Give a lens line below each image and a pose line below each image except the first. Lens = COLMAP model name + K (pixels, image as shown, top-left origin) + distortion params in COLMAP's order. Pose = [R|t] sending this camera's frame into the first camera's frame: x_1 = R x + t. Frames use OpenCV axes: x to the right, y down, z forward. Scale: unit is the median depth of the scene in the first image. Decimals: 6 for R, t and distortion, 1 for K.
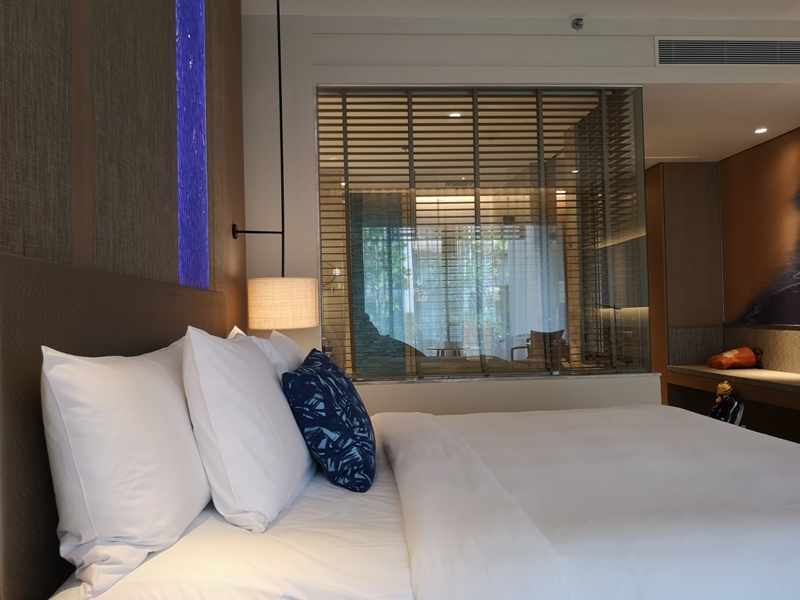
lens RADIAL K [[638.8, 0, 400.0], [0, 638.8, 300.0], [0, 0, 1]] dist [0.047251, -0.067757]
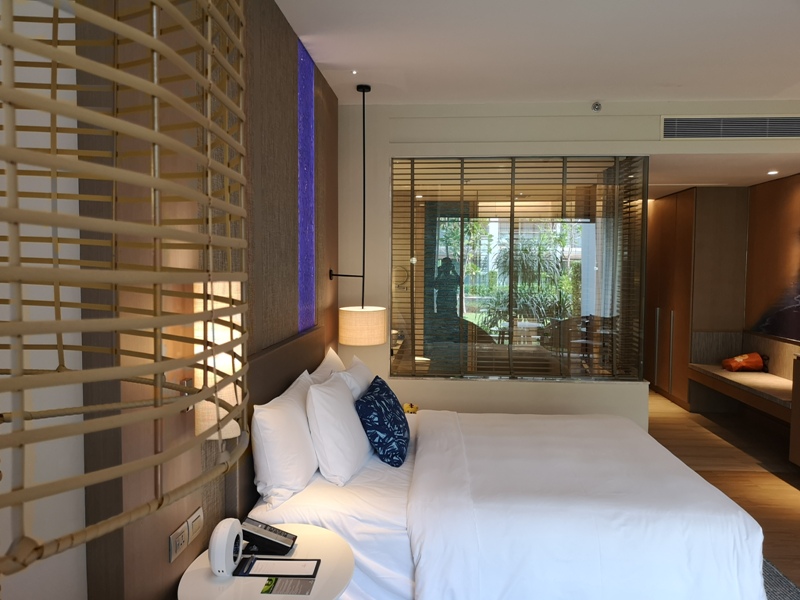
lens RADIAL K [[623.3, 0, 400.0], [0, 623.3, 300.0], [0, 0, 1]] dist [0.050396, -0.046831]
pose [[0.990232, 0.036201, -0.134648, 0.165292], [-0.026661, 0.997049, 0.071989, -0.292202], [0.136857, -0.067696, 0.988275, -0.700525]]
